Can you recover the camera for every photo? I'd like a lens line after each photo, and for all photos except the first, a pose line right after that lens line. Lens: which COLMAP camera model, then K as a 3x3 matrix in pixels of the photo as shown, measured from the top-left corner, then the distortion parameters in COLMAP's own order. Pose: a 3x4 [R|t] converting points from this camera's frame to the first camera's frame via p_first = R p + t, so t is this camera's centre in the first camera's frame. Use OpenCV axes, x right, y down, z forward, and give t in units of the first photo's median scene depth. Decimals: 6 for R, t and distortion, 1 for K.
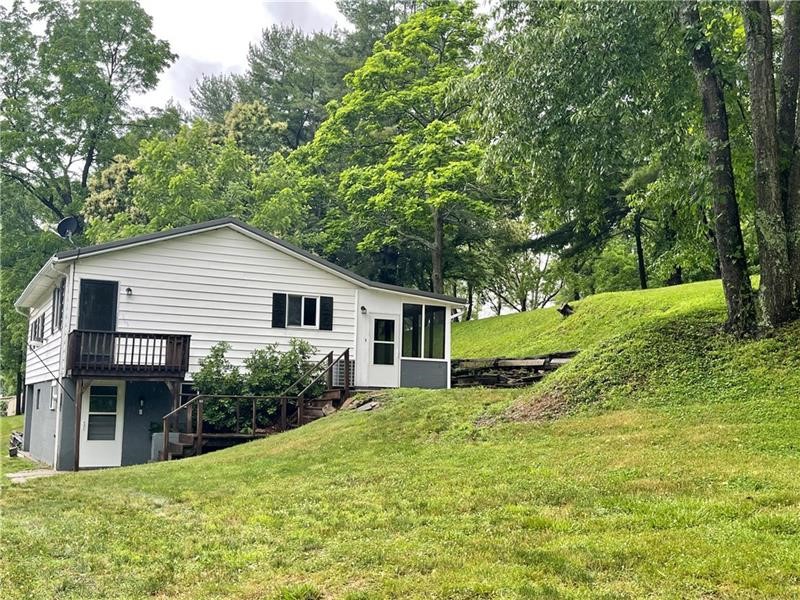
lens RADIAL K [[880.9, 0, 400.0], [0, 880.9, 300.0], [0, 0, 1]] dist [0.143493, -0.446158]
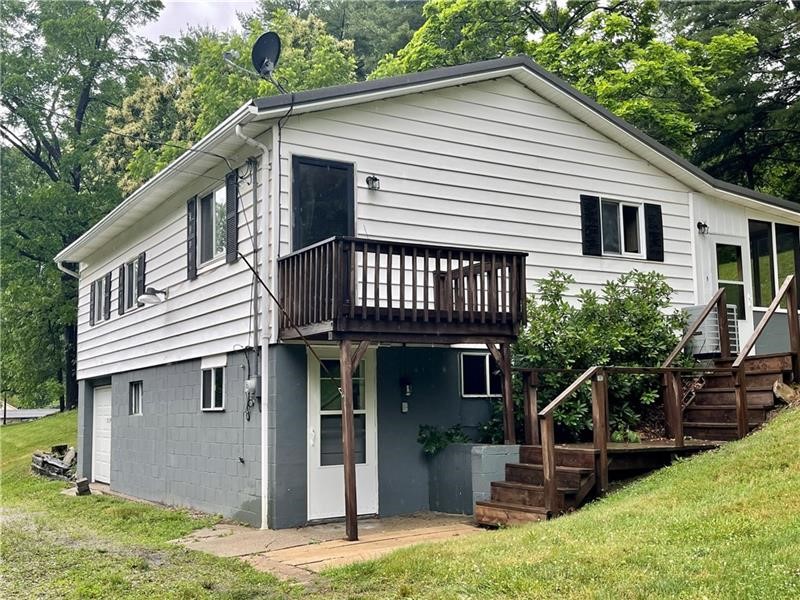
lens RADIAL K [[880.9, 0, 400.0], [0, 880.9, 300.0], [0, 0, 1]] dist [0.143493, -0.446158]
pose [[0.996478, -0.028986, 0.078685, -0.303890], [0.029113, 0.999576, -0.000471, 0.056184], [-0.078638, 0.002760, 0.996899, 0.431888]]
